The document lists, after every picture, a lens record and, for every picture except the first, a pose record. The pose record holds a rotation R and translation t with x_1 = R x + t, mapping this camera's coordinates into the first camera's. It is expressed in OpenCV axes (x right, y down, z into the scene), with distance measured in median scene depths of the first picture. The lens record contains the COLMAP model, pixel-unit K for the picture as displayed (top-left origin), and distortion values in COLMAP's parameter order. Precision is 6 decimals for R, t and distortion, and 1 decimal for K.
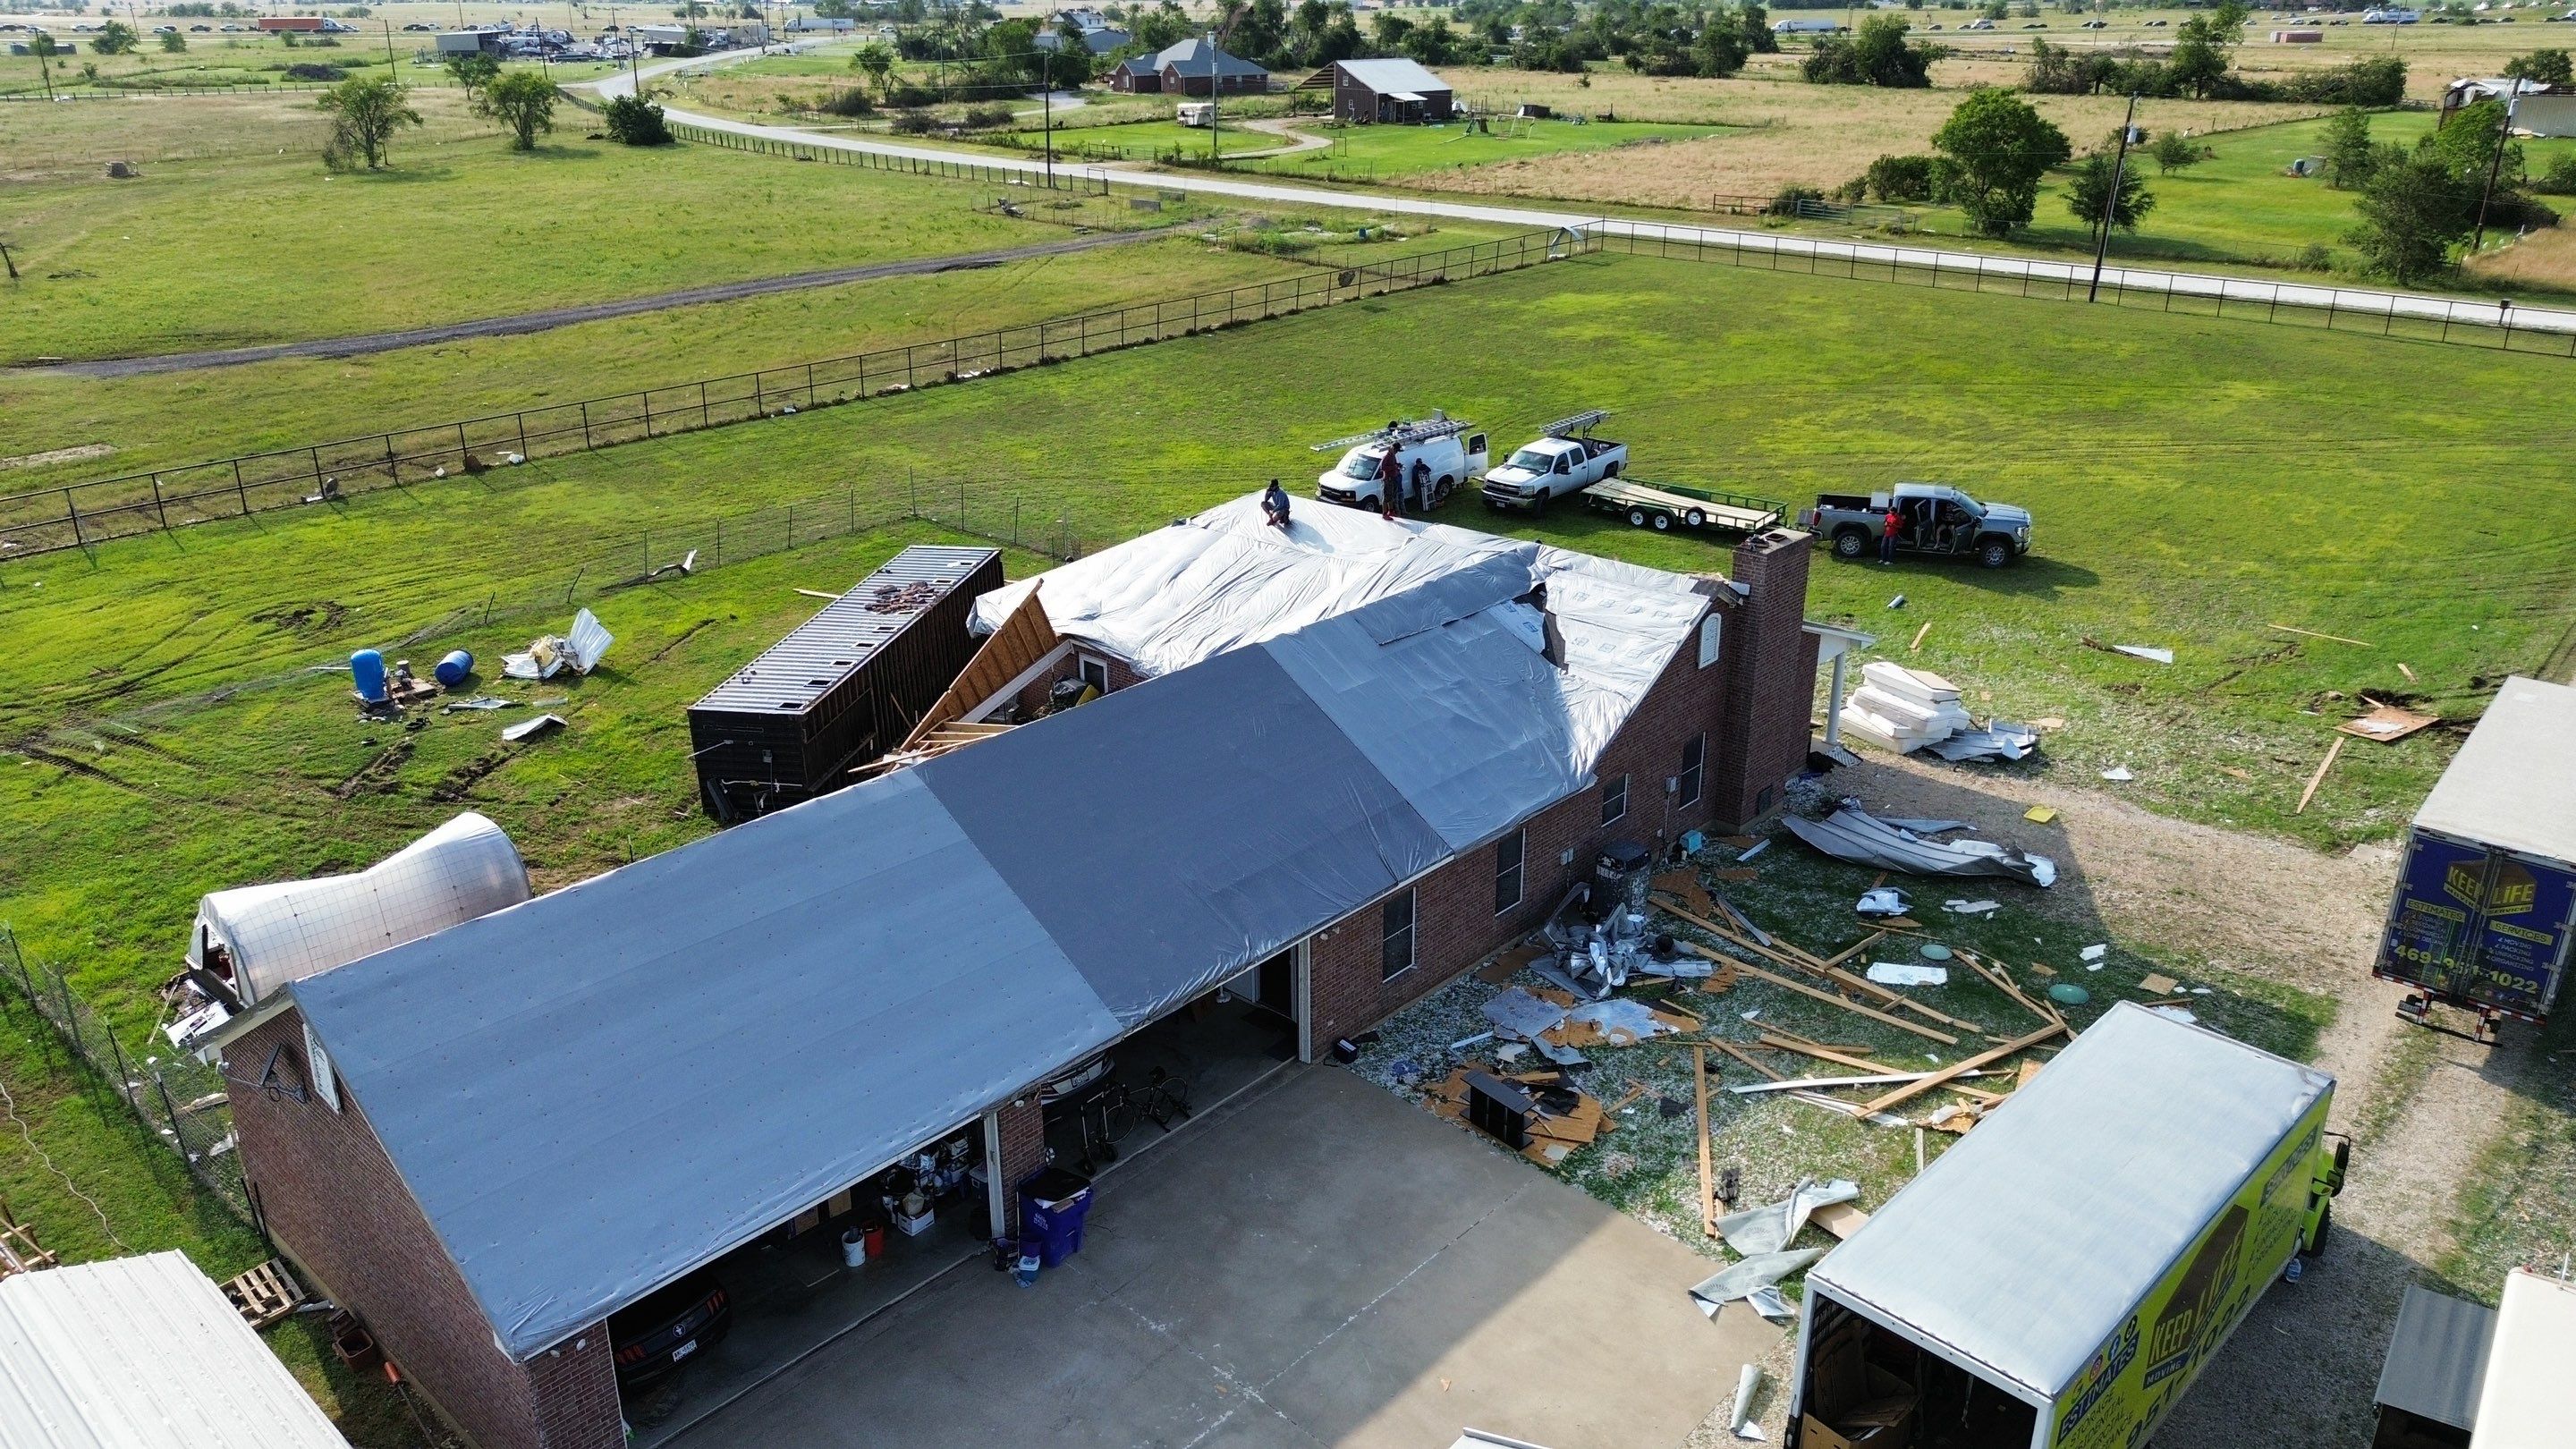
lens RADIAL K [[1828.5, 0, 1280.1], [0, 1828.5, 724.3], [0, 0, 1]] dist [0.052941, -0.055755]
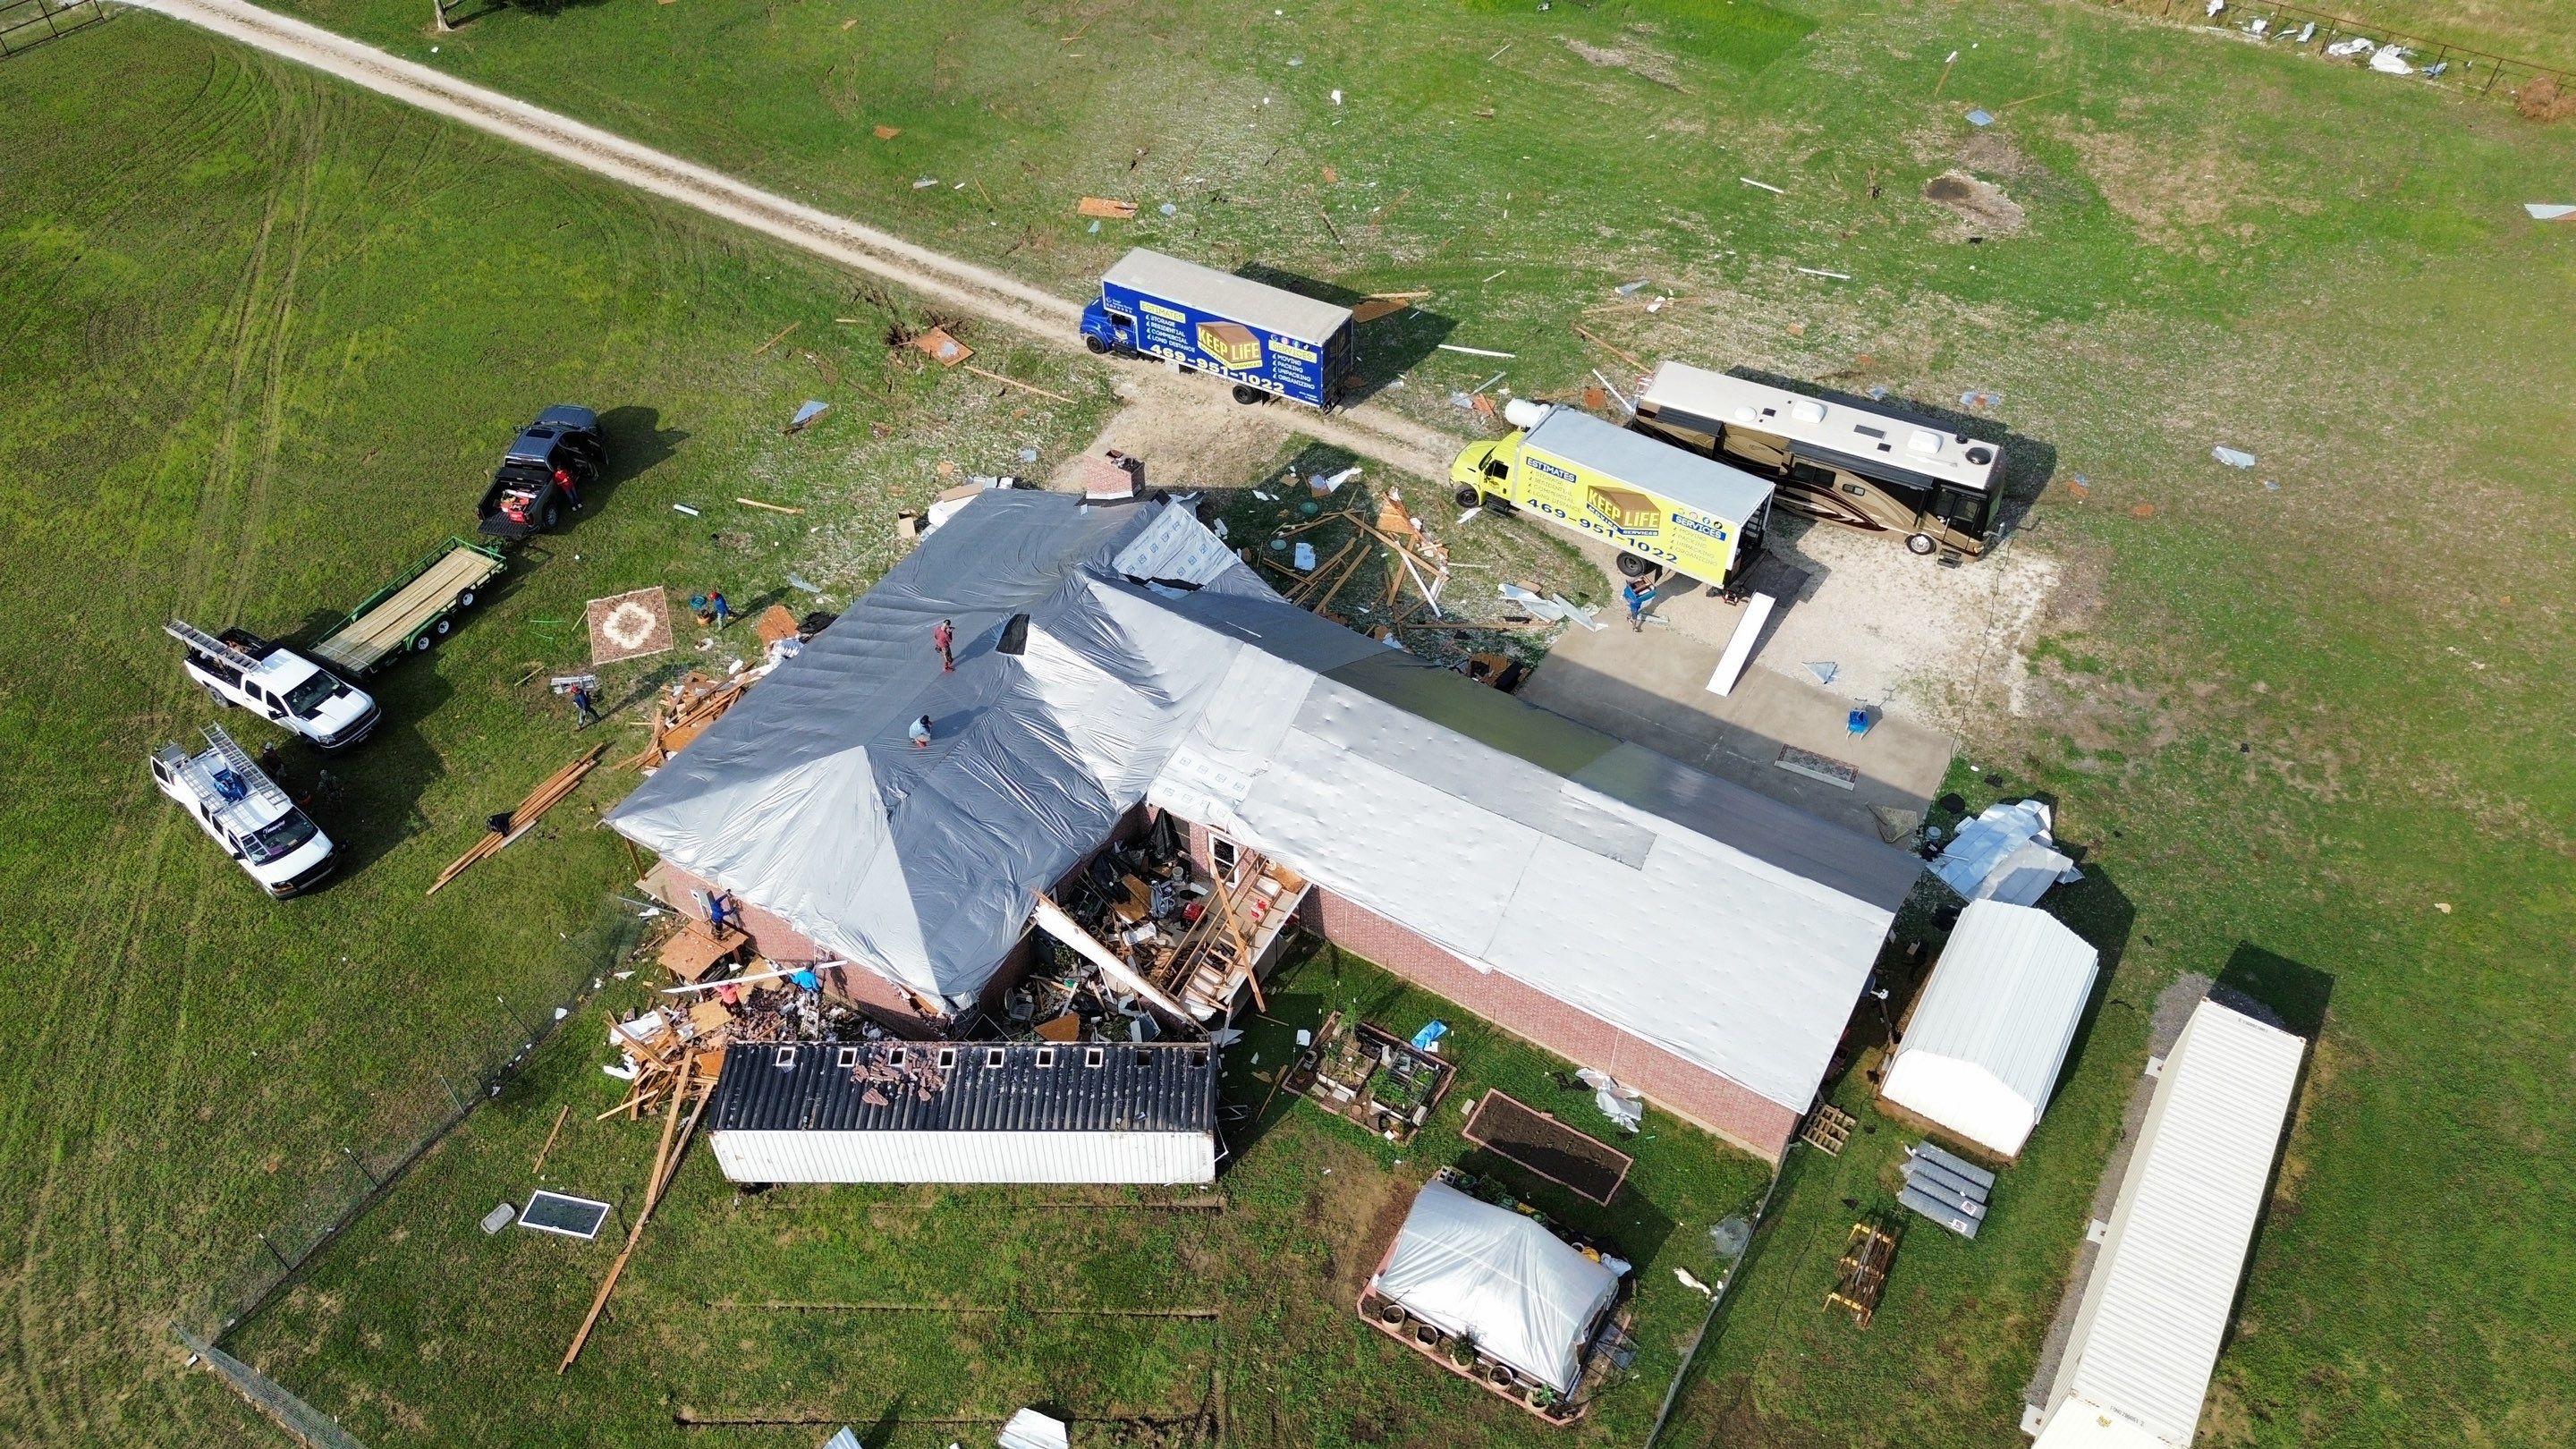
lens RADIAL K [[1805.3, 0, 1282.5], [0, 1805.3, 731.7], [0, 0, 1]] dist [0.109387, -0.126547]
pose [[-0.192784, -0.700787, 0.686827, -0.711000], [0.361795, 0.599876, 0.713620, -0.728791], [-0.912107, 0.386065, 0.137895, 0.536192]]
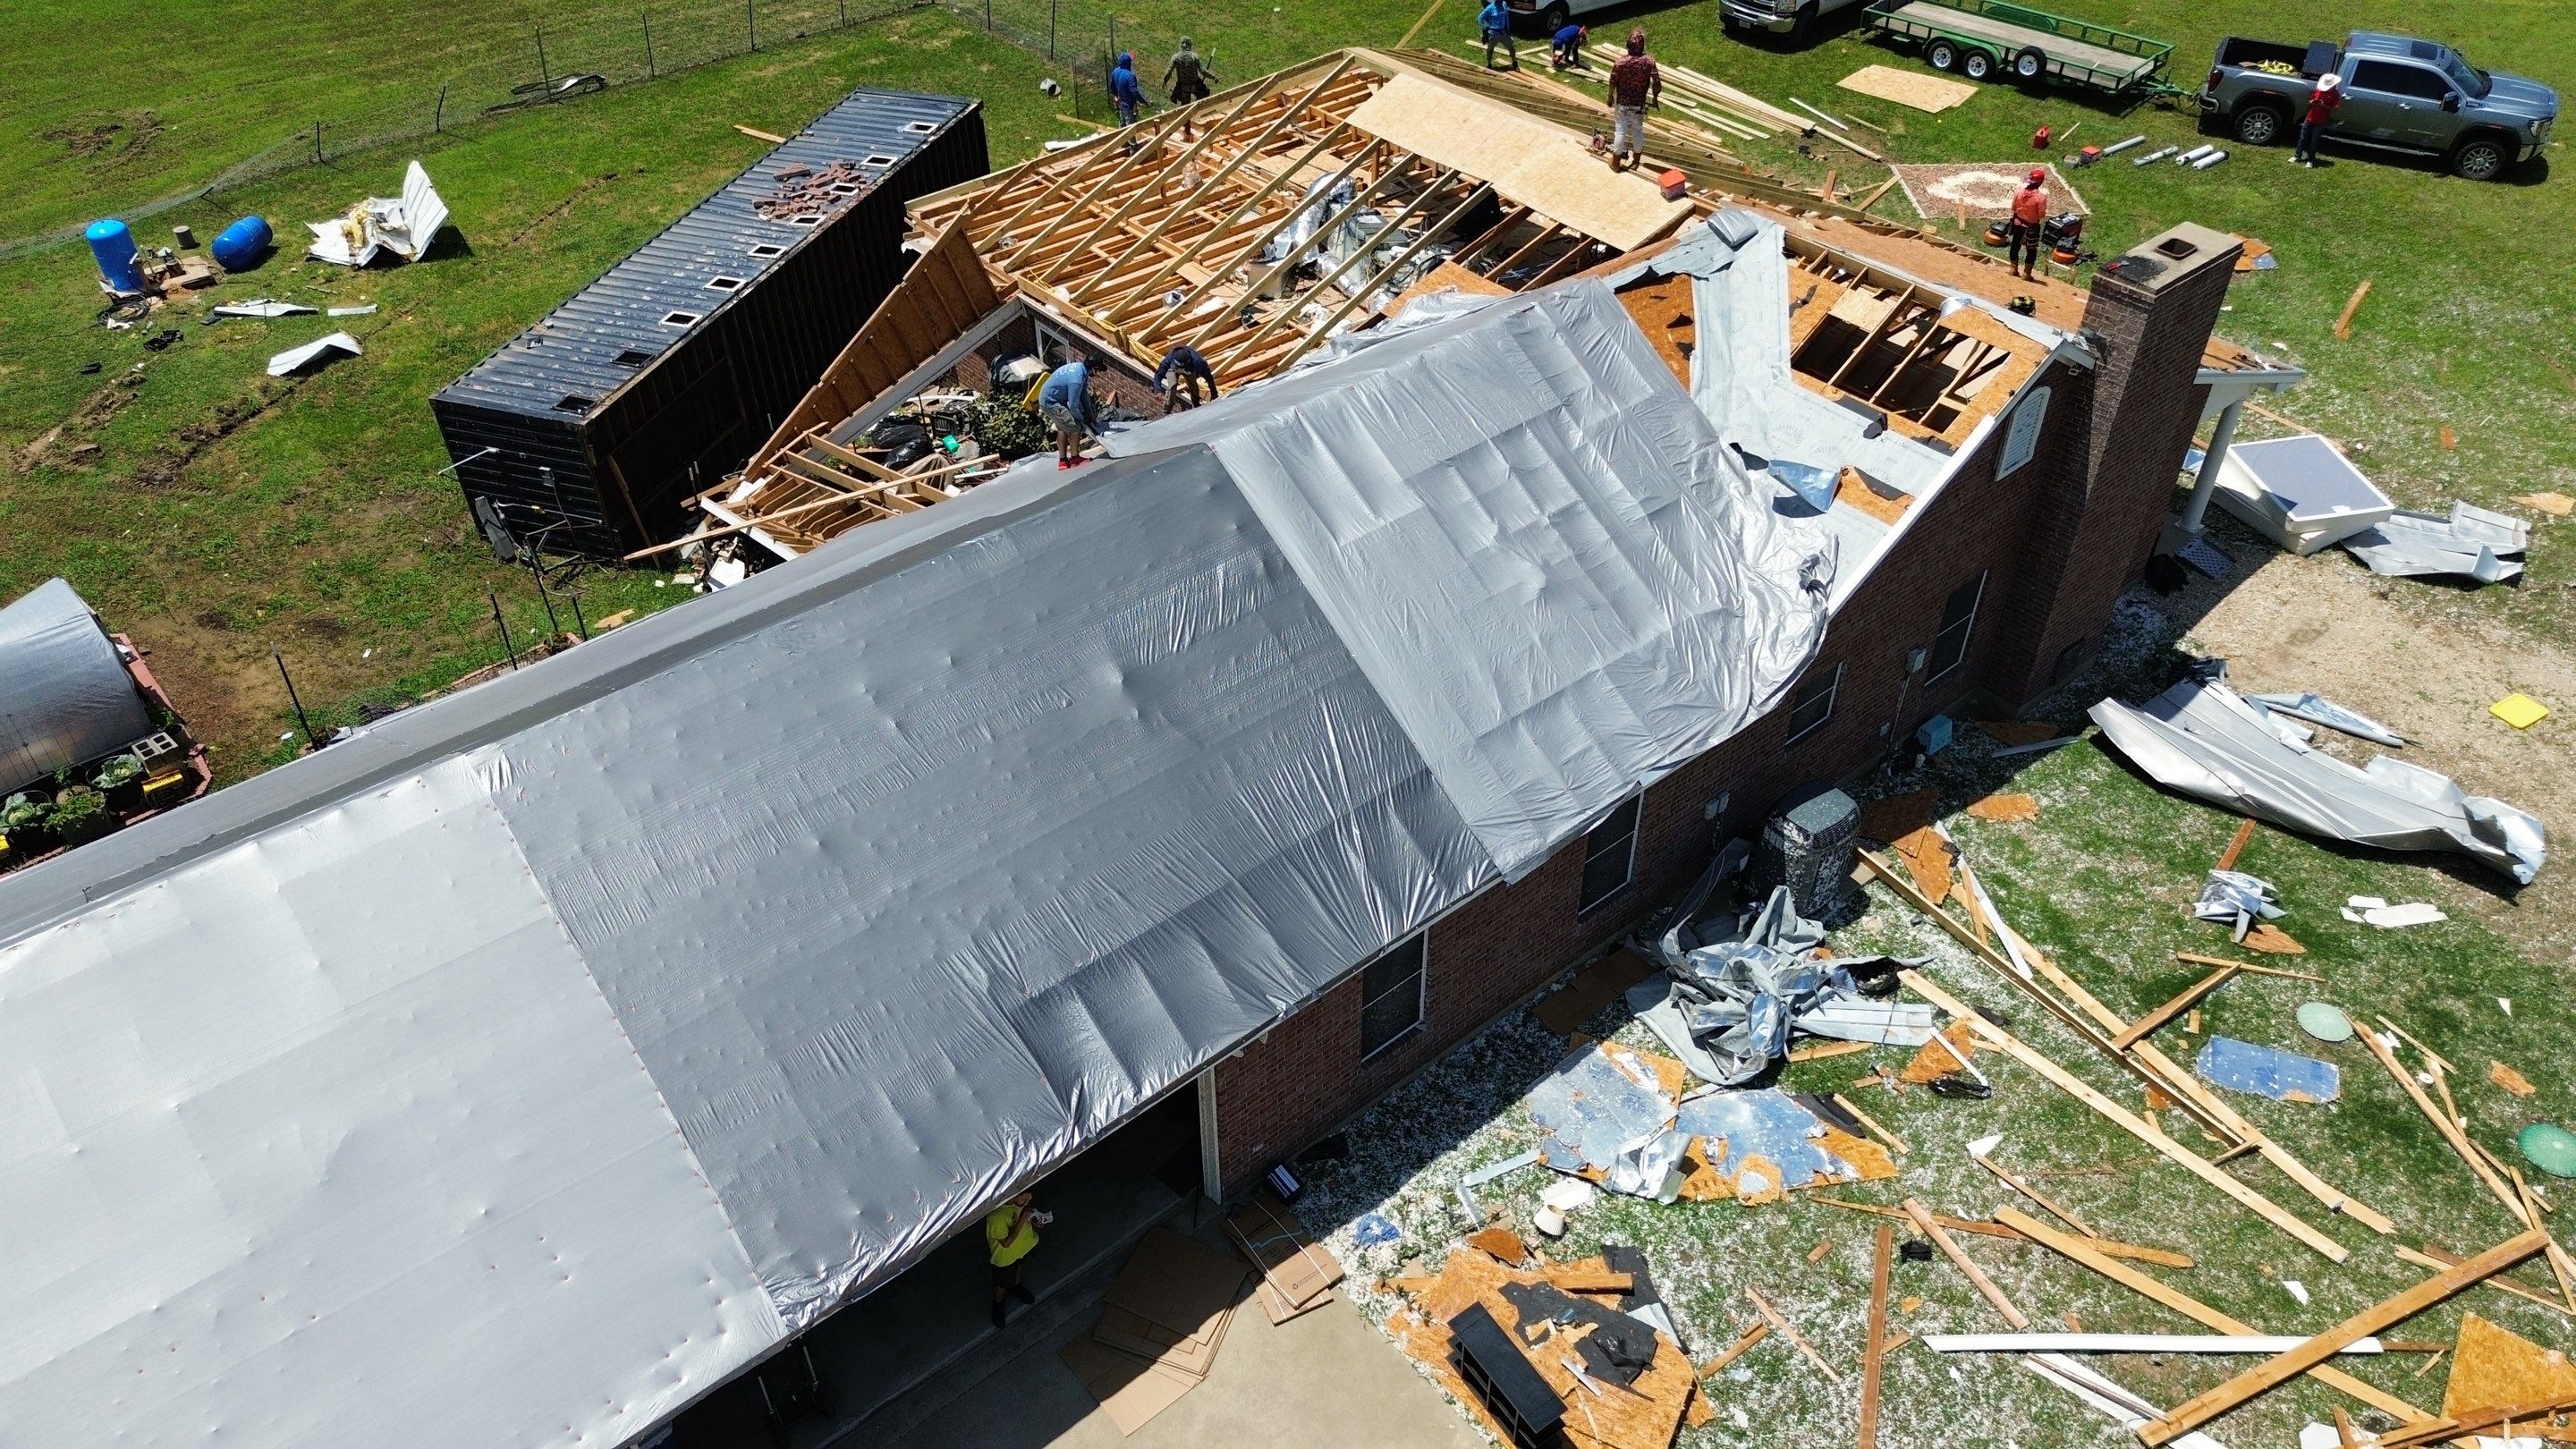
lens RADIAL K [[1828.5, 0, 1280.1], [0, 1828.5, 724.3], [0, 0, 1]] dist [0.052941, -0.055755]
pose [[0.990642, 0.086946, -0.105213, 0.050058], [-0.050361, 0.949303, 0.310301, -0.090377], [0.126858, -0.302099, 0.944798, 0.276980]]
